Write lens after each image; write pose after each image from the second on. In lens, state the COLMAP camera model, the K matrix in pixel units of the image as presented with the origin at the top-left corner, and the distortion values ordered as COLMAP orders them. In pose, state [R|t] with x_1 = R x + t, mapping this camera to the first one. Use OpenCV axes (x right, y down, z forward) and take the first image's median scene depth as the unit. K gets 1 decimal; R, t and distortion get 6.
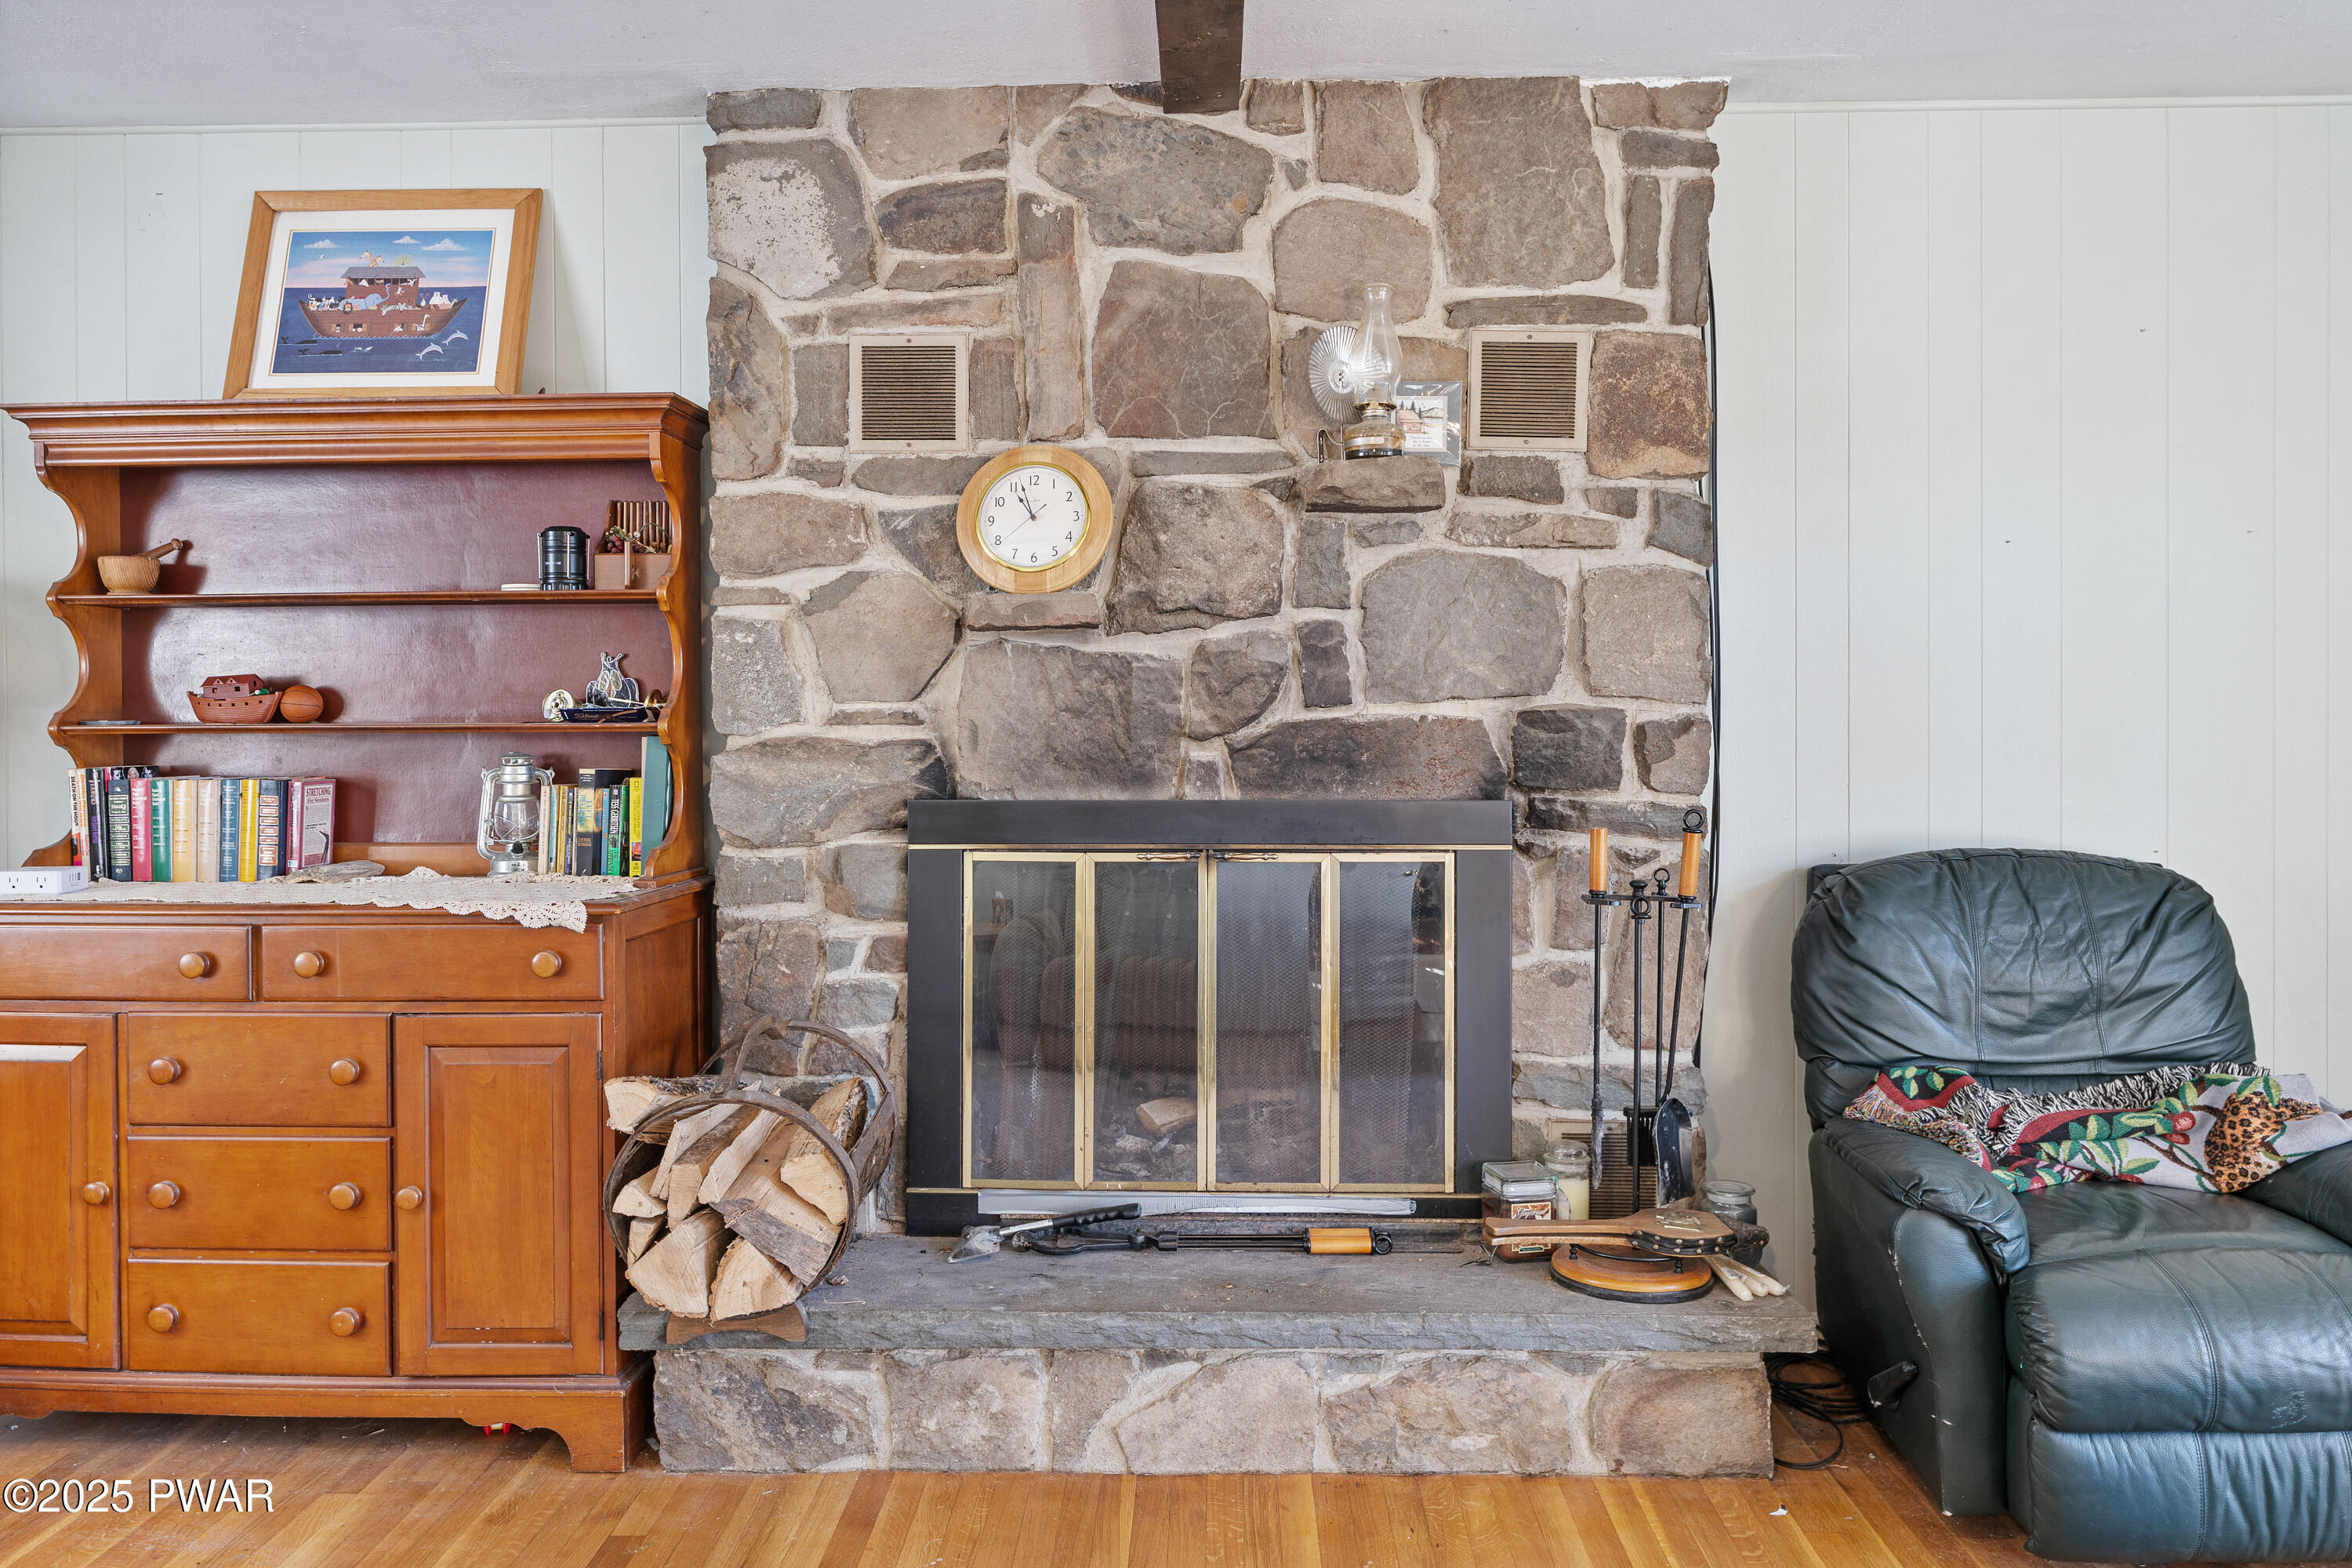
lens RADIAL K [[1622.3, 0, 1174.1], [0, 1622.3, 733.7], [0, 0, 1]] dist [-0.005185, -0.000478]
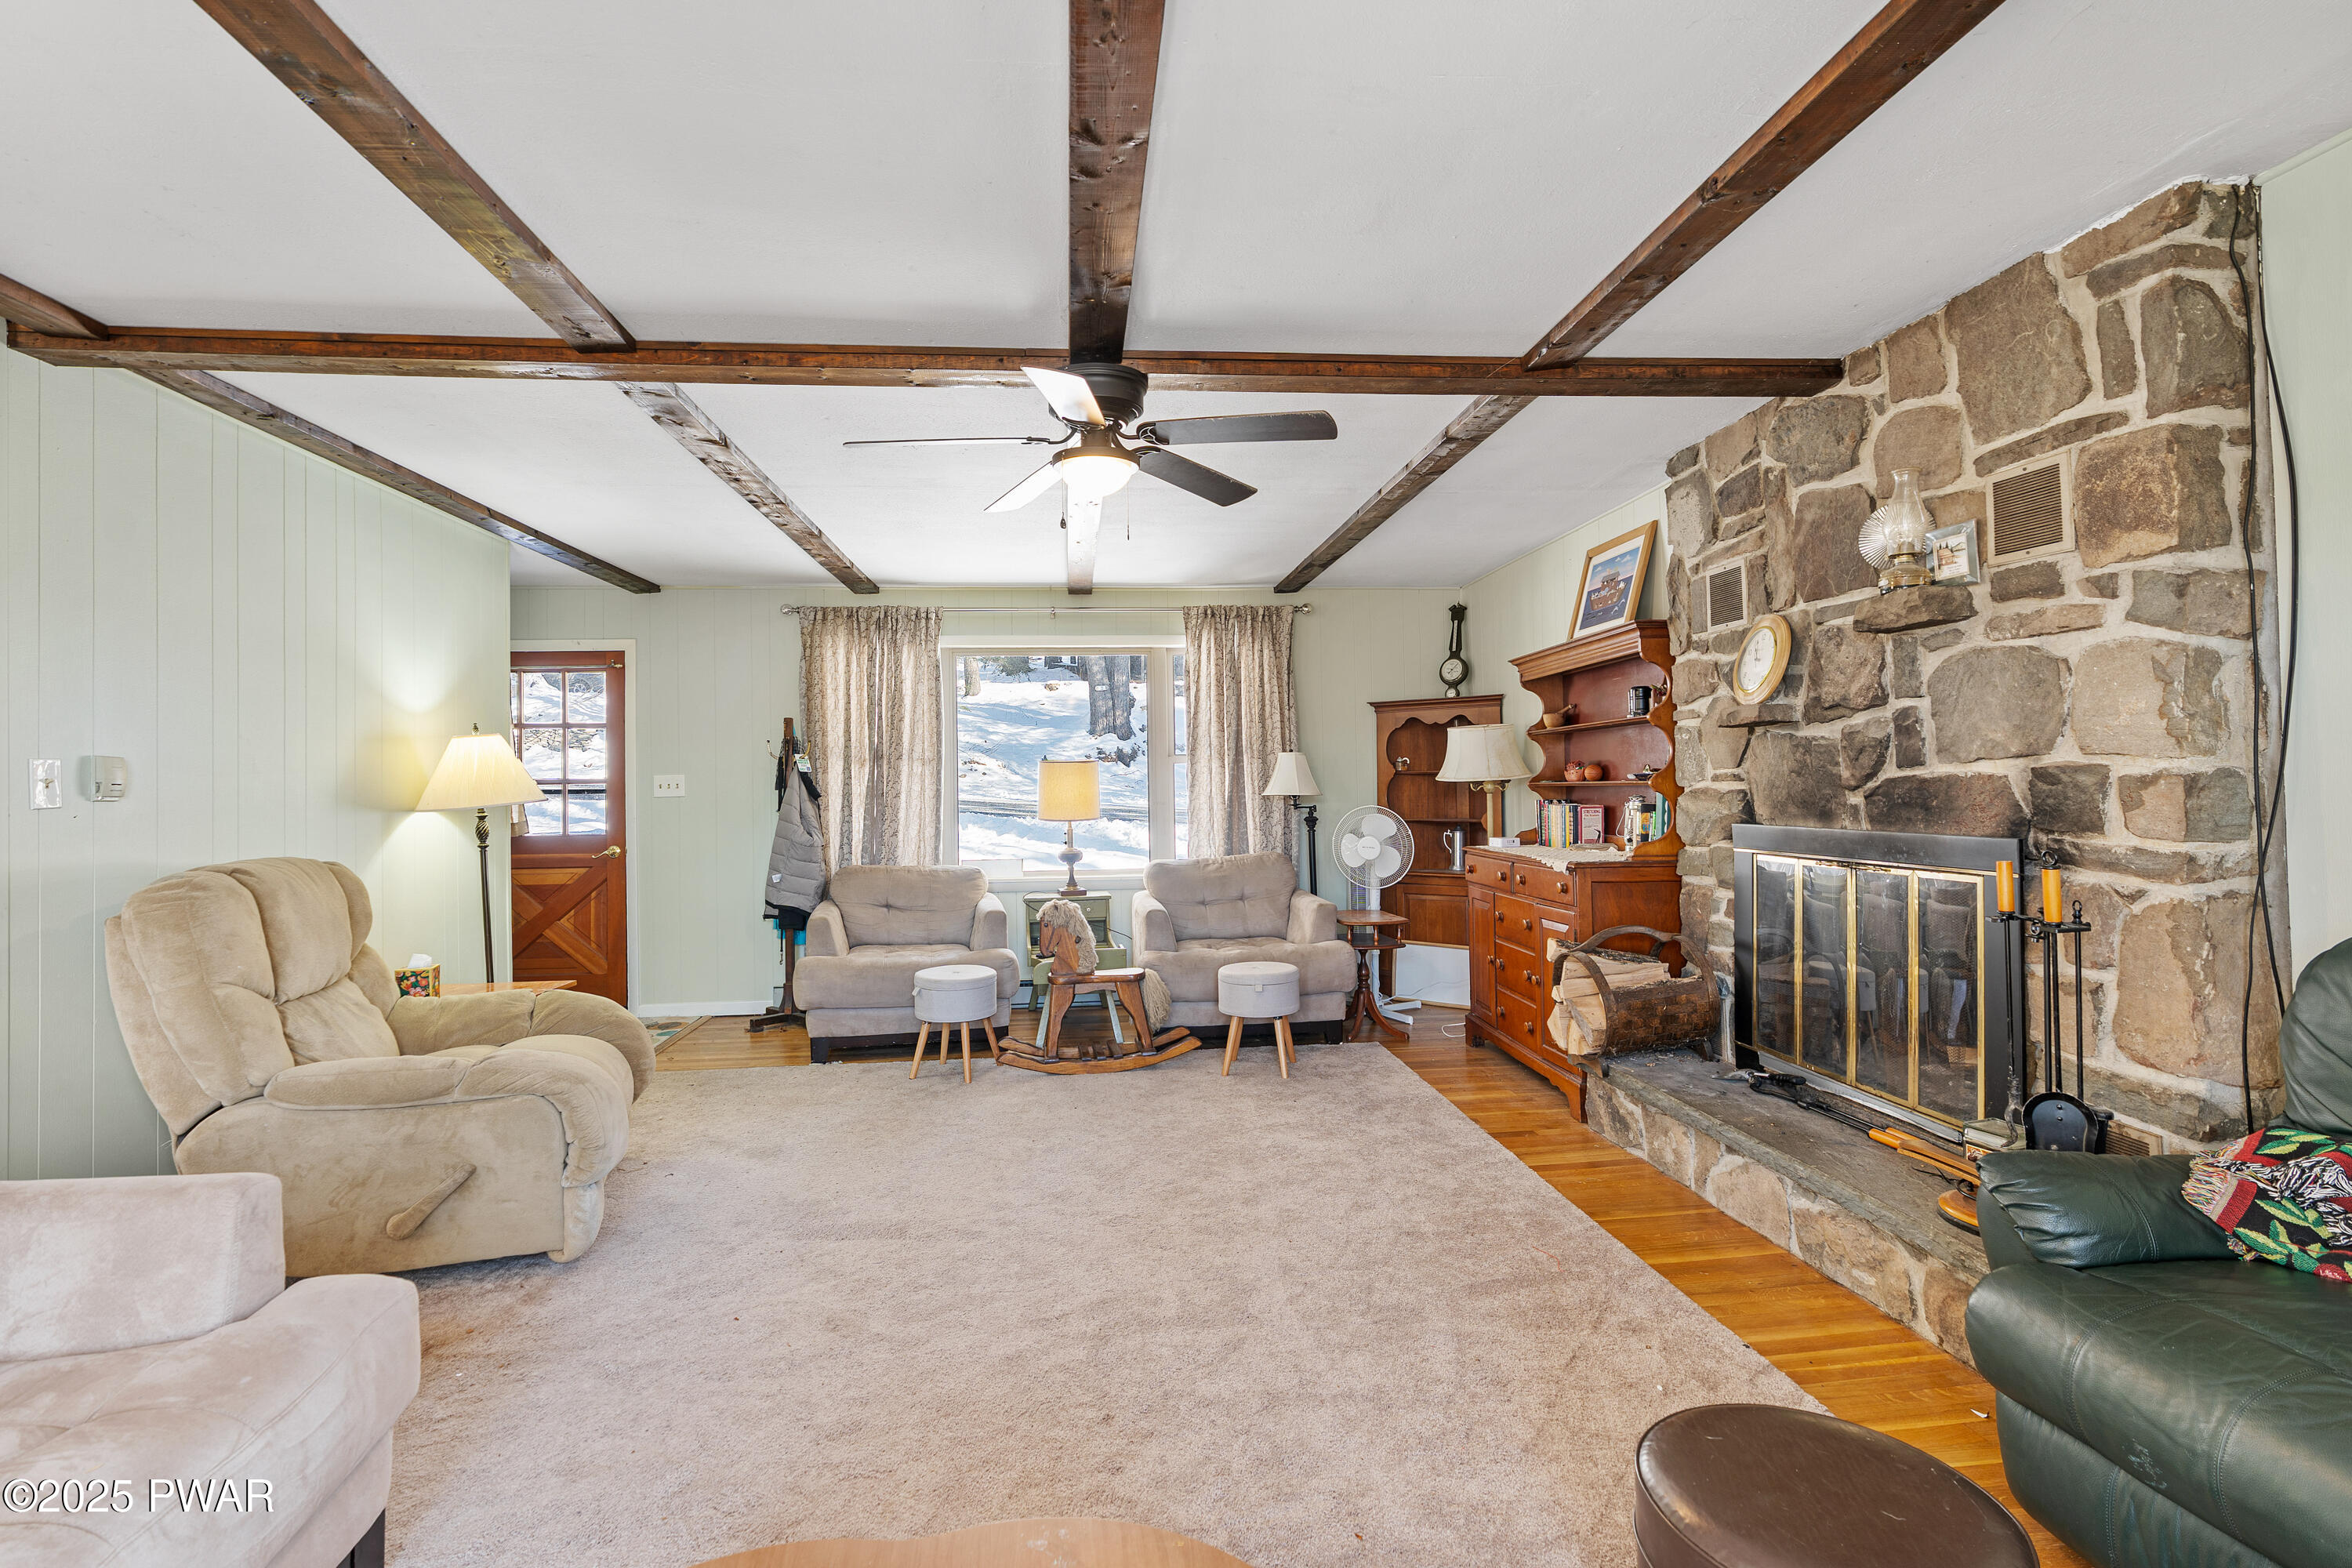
lens RADIAL K [[1096.8, 0, 1181.1], [0, 1096.8, 764.3], [0, 0, 1]] dist [-0.011987, 0.004388]
pose [[0.132604, -0.020204, -0.990963, 0.958182], [0.006894, 0.999787, -0.019461, -0.004907], [0.991145, -0.004251, 0.132715, 0.239647]]
